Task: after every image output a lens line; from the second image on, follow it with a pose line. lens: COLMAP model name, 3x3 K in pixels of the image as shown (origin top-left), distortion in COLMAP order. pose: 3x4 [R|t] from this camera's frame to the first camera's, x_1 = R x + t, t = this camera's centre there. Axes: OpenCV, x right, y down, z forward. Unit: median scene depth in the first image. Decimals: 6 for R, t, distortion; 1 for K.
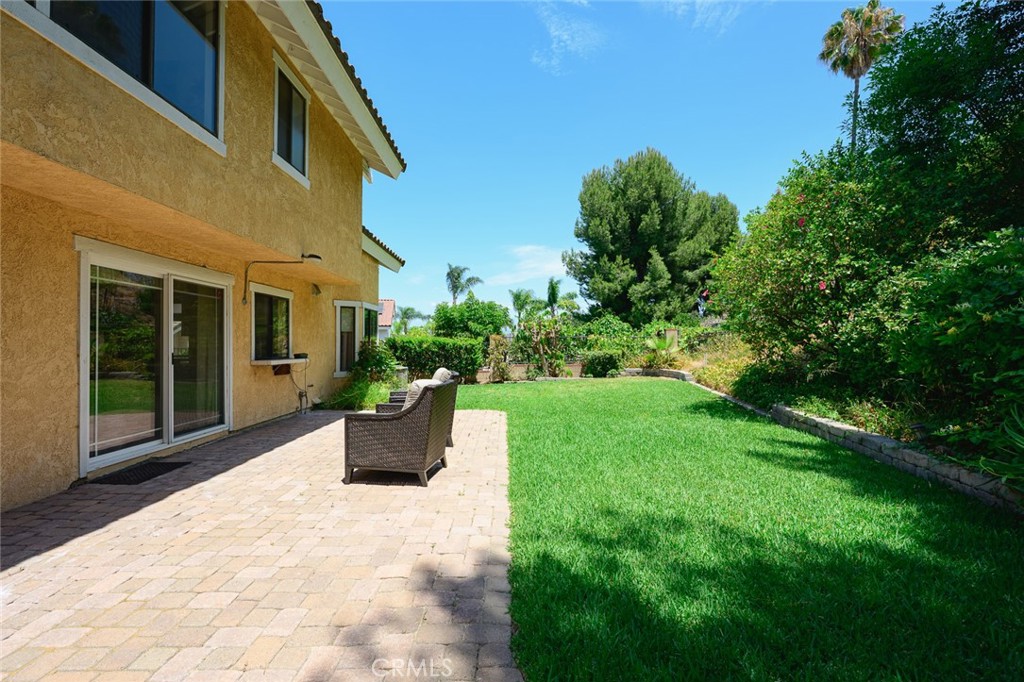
lens RADIAL K [[455.0, 0, 510.1], [0, 455.0, 340.2], [0, 0, 1]] dist [-0.000423, 0.000197]
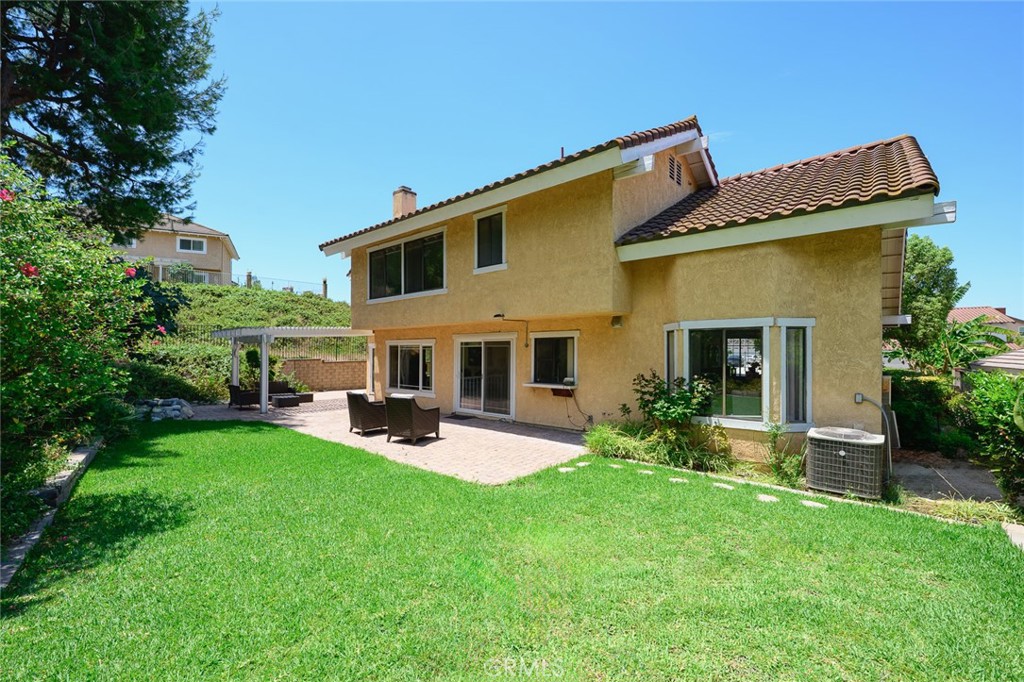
lens RADIAL K [[447.2, 0, 510.1], [0, 447.2, 343.8], [0, 0, 1]] dist [-0.000468, -0.000009]
pose [[-0.680180, -0.018442, -0.732814, 0.613607], [0.003561, 0.999589, -0.028461, -0.044595], [0.733037, -0.021969, -0.679834, 1.988770]]
